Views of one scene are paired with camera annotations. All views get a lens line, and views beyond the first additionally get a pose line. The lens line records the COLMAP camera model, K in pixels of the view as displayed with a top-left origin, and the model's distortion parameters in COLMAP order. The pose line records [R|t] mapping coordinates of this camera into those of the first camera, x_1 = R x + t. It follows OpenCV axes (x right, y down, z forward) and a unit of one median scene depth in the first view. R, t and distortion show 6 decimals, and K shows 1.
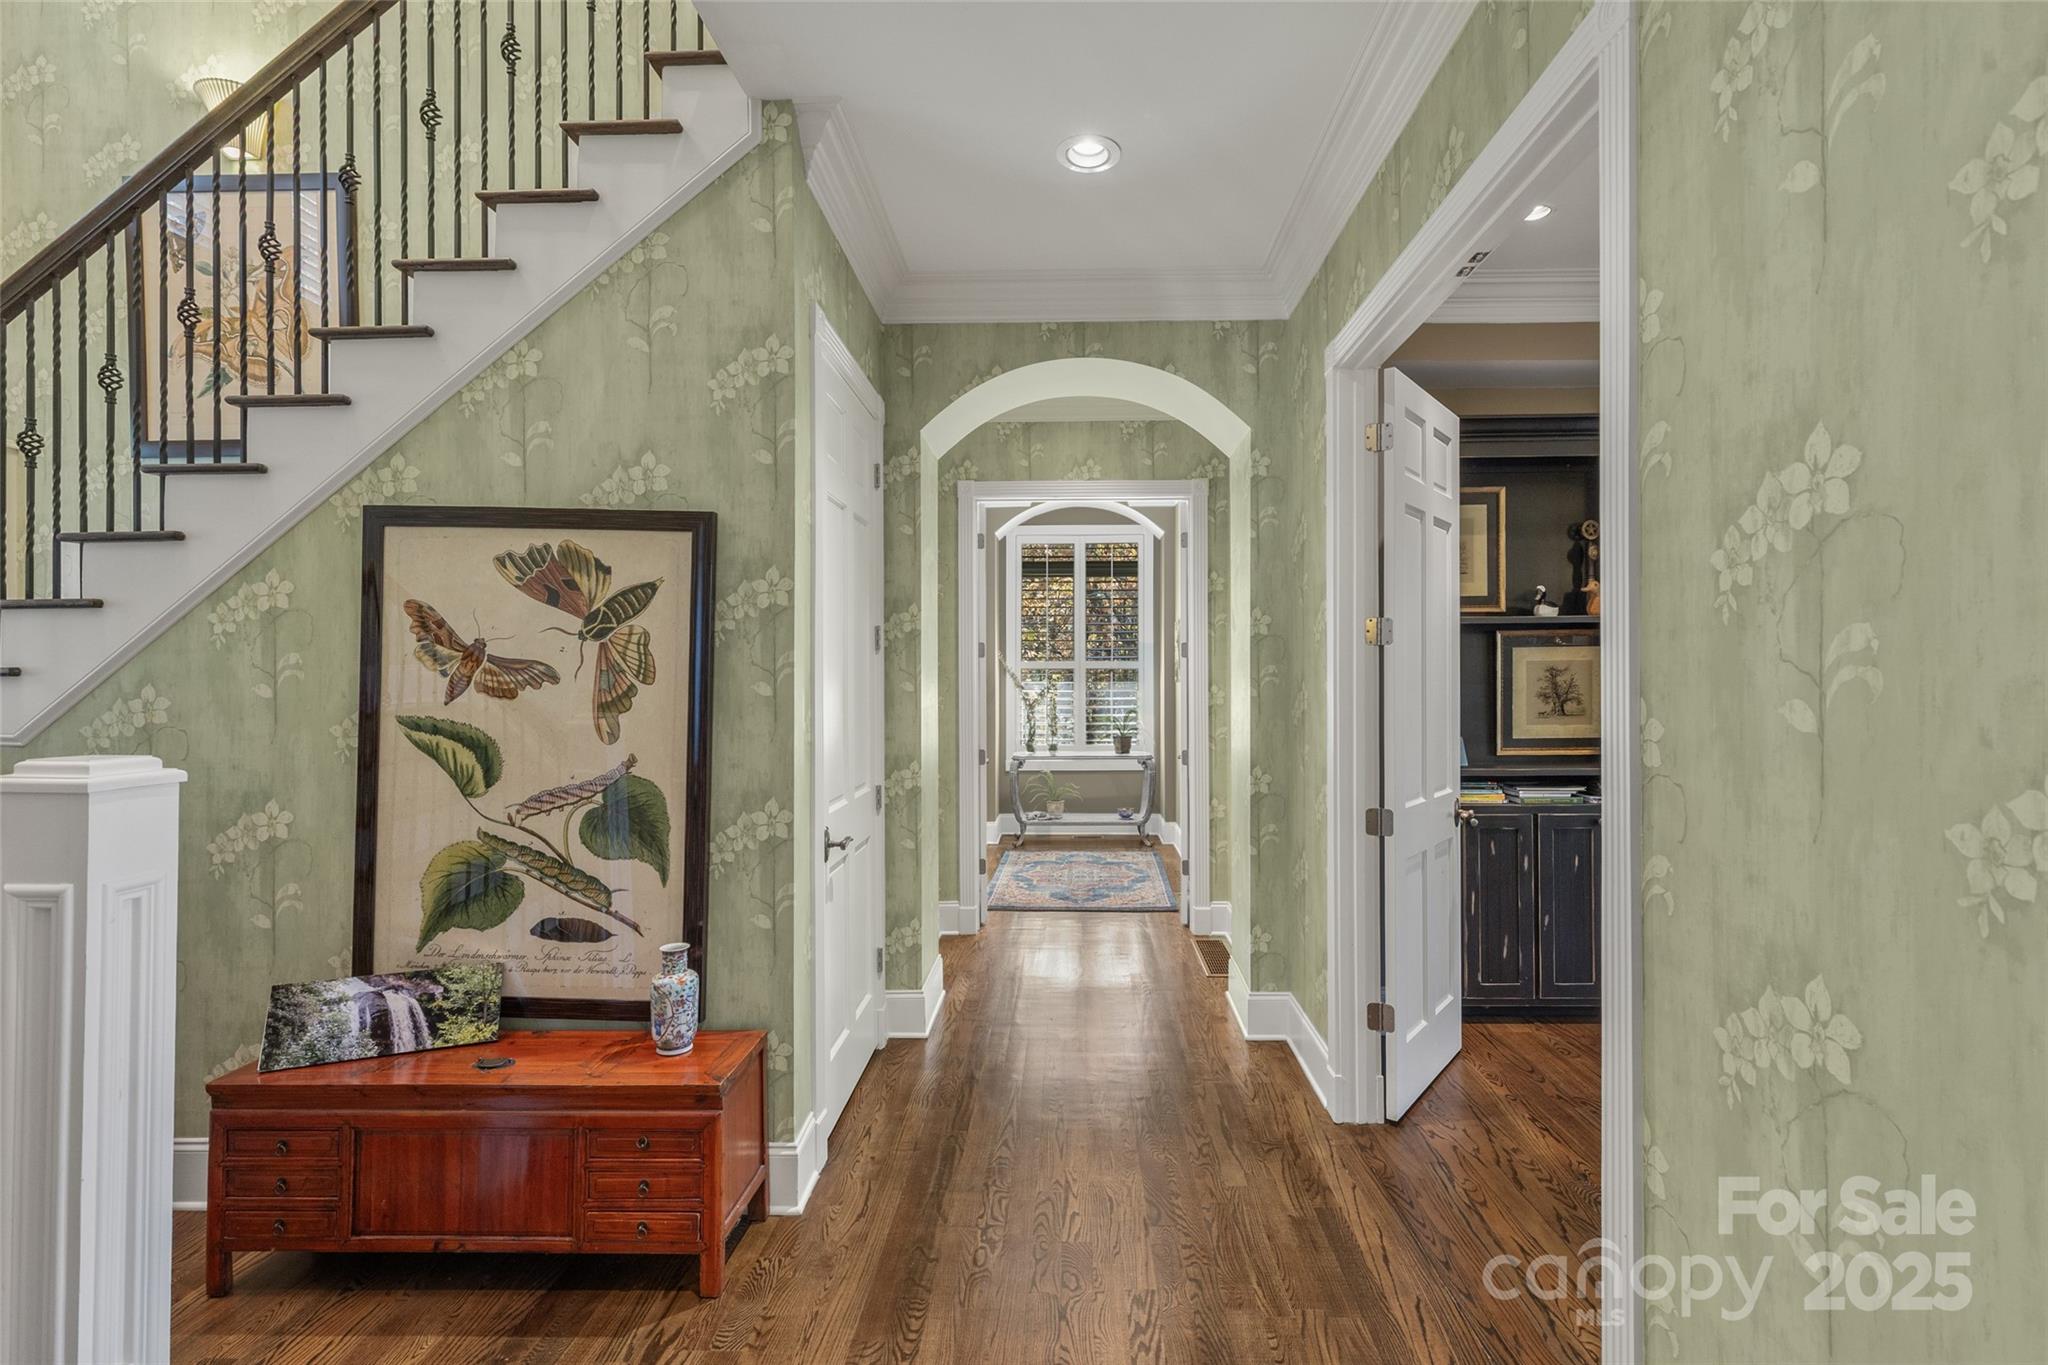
lens RADIAL K [[923.4, 0, 1030.2], [0, 923.4, 677.9], [0, 0, 1]] dist [0.007036, -0.000151]
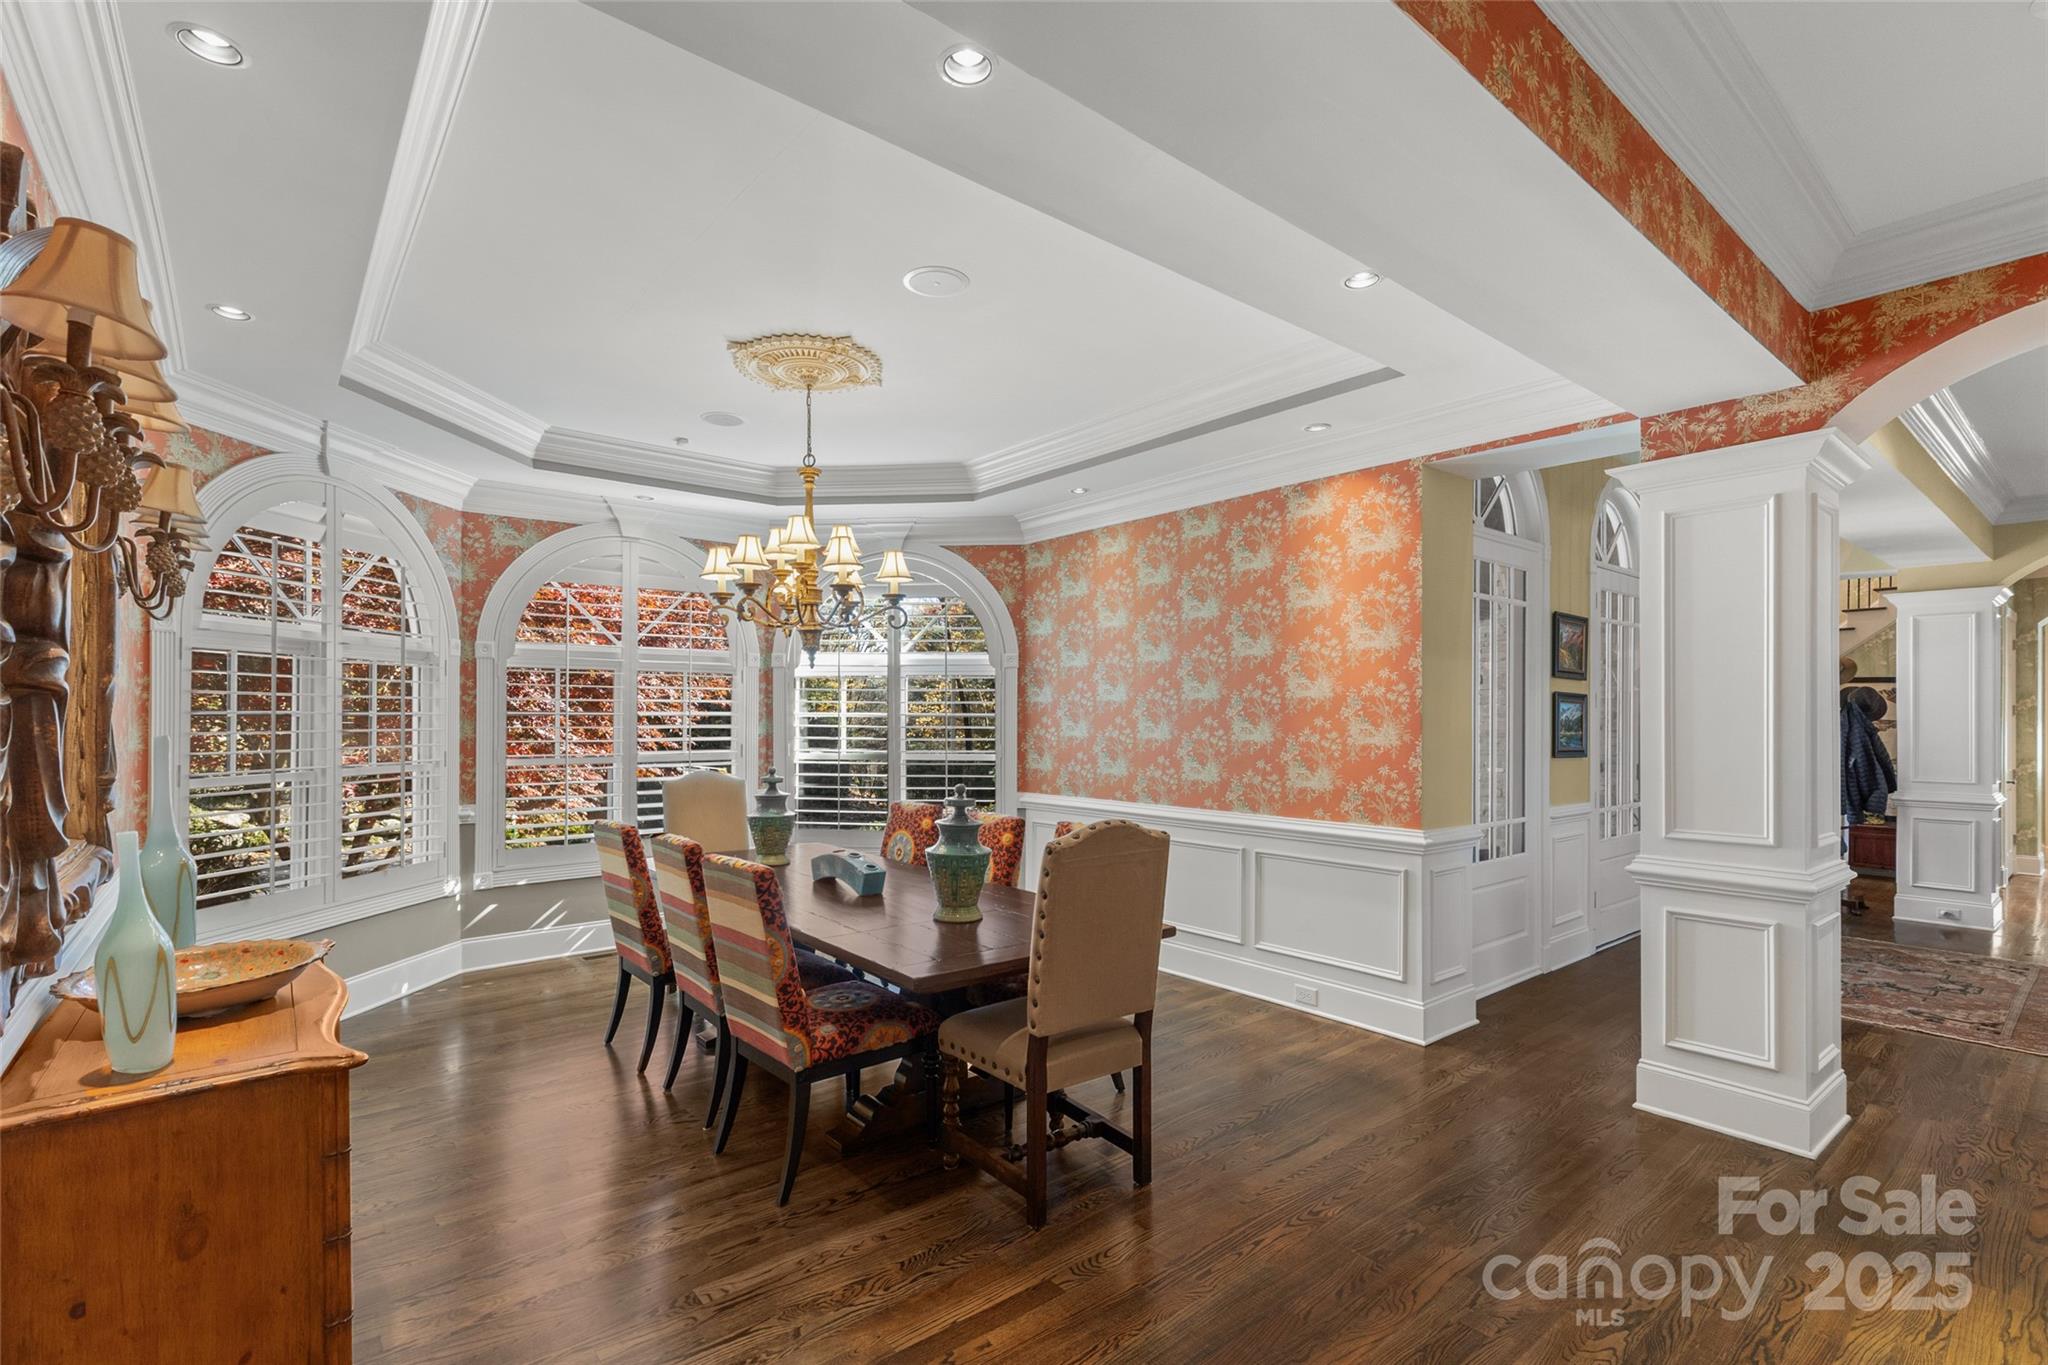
lens RADIAL K [[923.4, 0, 1007.1], [0, 923.4, 695.3], [0, 0, 1]] dist [0.007036, -0.000151]
pose [[0.657511, -0.001348, -0.753443, -0.057276], [-0.010849, 0.999878, -0.011256, -0.022955], [0.753366, 0.015575, 0.657416, -2.621711]]
